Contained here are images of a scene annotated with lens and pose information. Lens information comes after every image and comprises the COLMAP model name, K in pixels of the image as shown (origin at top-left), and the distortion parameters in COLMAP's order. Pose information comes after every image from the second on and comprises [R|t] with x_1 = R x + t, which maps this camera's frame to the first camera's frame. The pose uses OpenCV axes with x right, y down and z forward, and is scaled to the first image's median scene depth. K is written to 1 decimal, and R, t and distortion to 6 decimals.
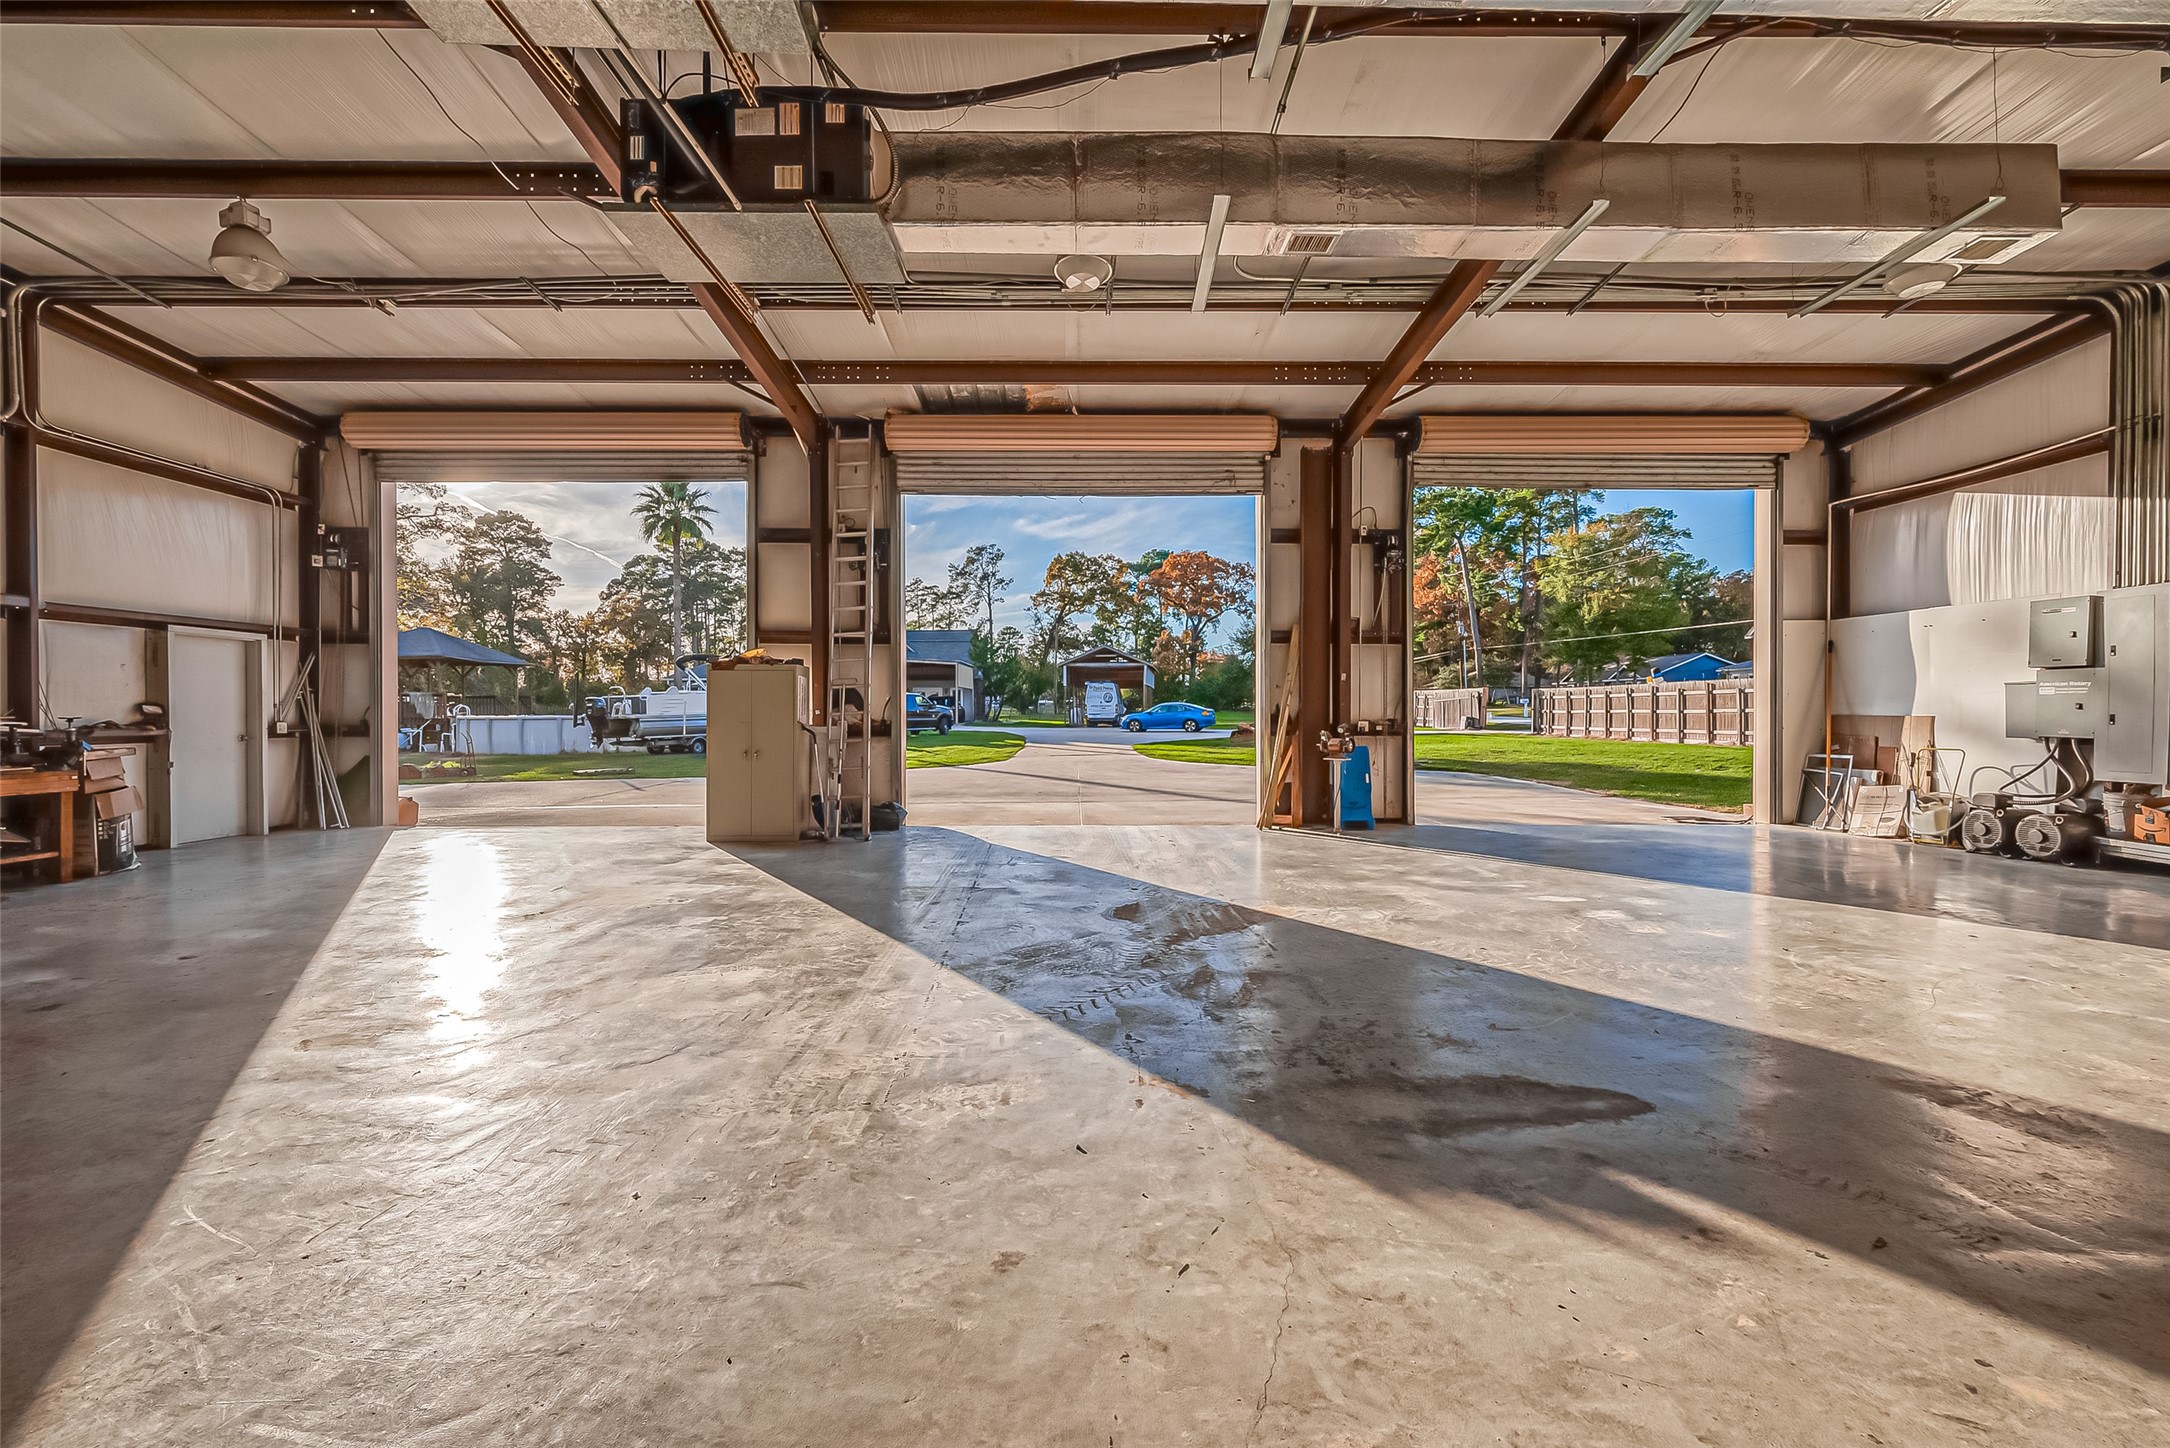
lens RADIAL K [[873.8, 0, 1086.0], [0, 873.8, 717.0], [0, 0, 1]] dist [-0.000080, -0.000098]
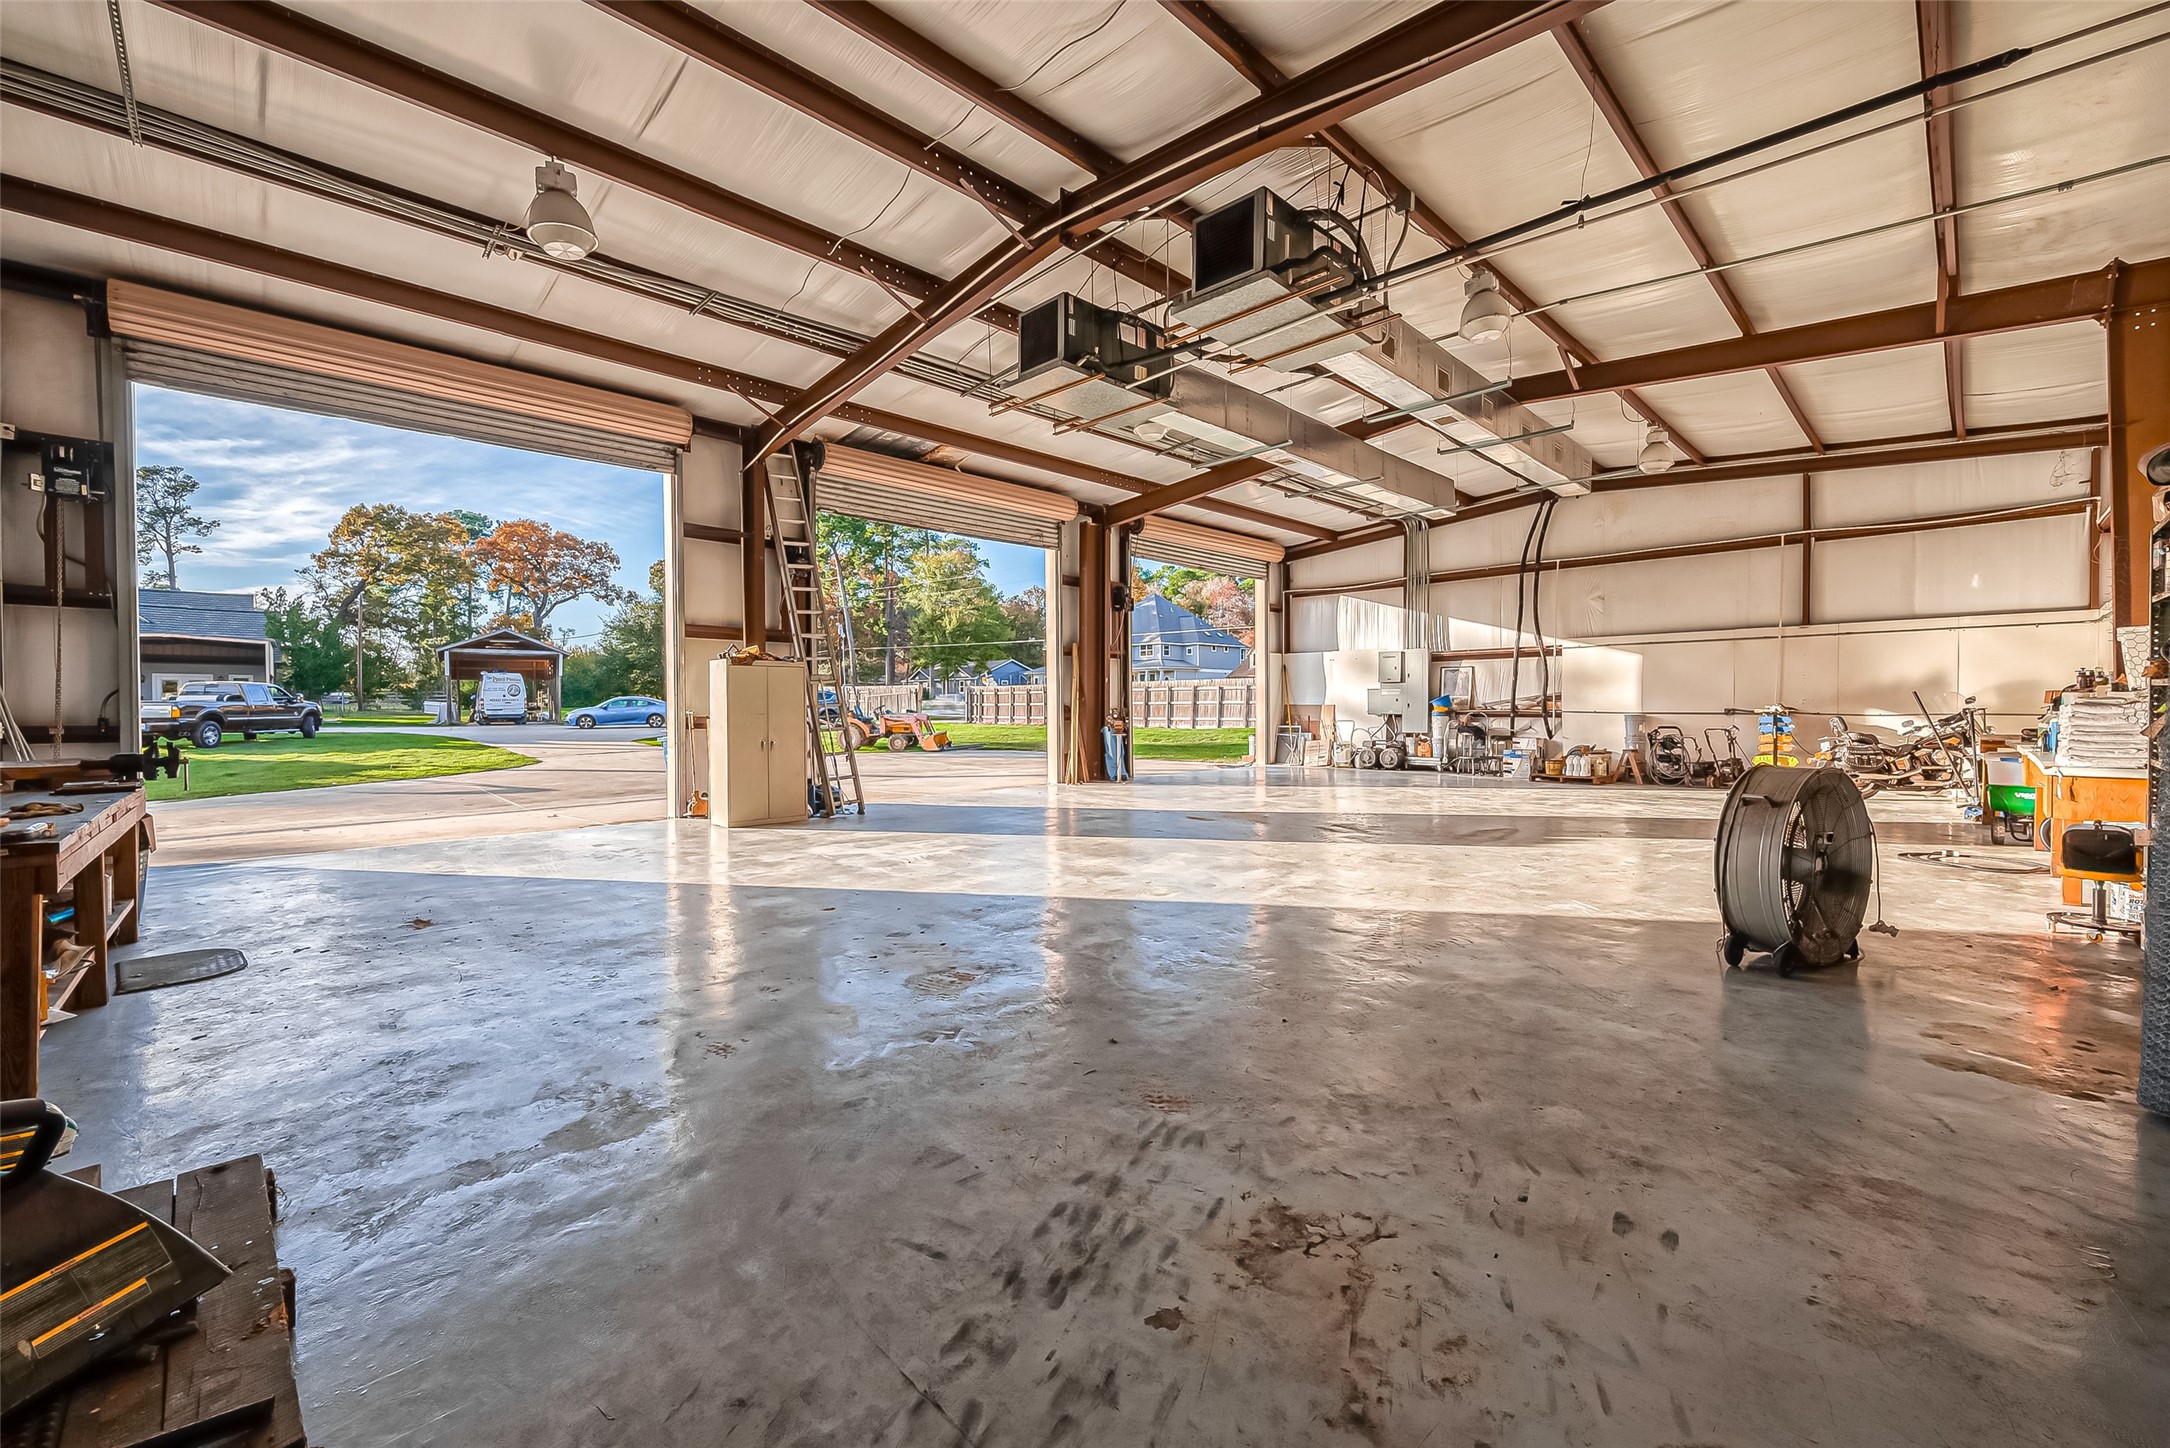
lens RADIAL K [[873.8, 0, 1086.0], [0, 873.8, 717.0], [0, 0, 1]] dist [-0.000080, -0.000098]
pose [[0.718036, -0.013383, 0.695877, -0.753041], [0.008843, 0.999910, 0.010106, 0.001216], [-0.695949, -0.001103, 0.718090, -0.046209]]
